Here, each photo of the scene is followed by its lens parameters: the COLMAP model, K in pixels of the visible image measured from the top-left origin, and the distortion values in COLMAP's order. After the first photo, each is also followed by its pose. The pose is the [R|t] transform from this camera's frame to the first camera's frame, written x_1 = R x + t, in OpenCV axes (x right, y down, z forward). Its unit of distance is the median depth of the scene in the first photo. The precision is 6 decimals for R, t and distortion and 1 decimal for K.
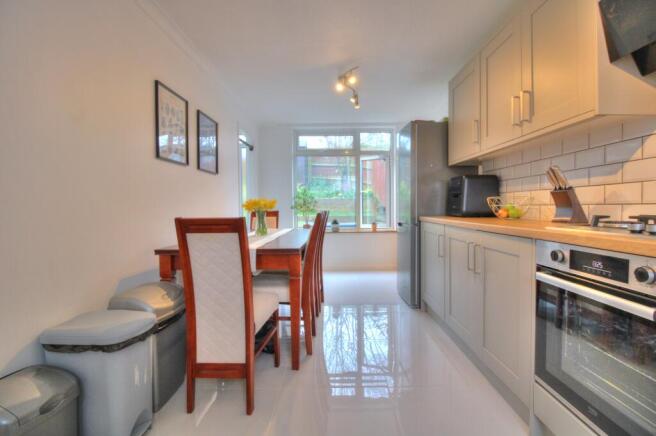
lens RADIAL K [[307.4, 0, 330.2], [0, 307.4, 212.9], [0, 0, 1]] dist [-0.005203, -0.000421]
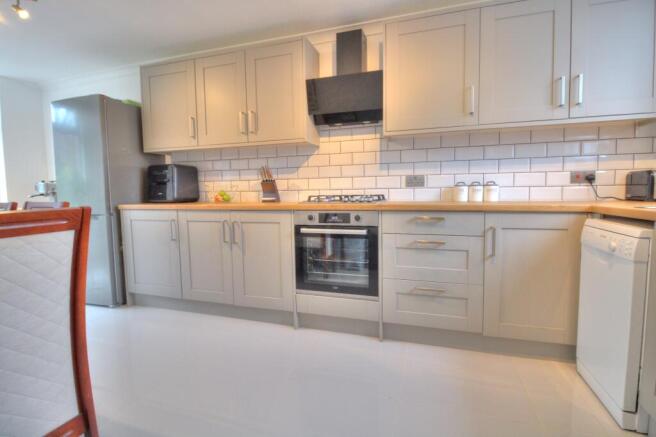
lens RADIAL K [[307.4, 0, 330.0], [0, 307.4, 217.3], [0, 0, 1]] dist [-0.005203, -0.000421]
pose [[0.320420, -0.080824, 0.943821, -0.623136], [0.032712, 0.996703, 0.074247, 0.002363], [-0.946711, 0.007084, 0.322007, 0.187573]]
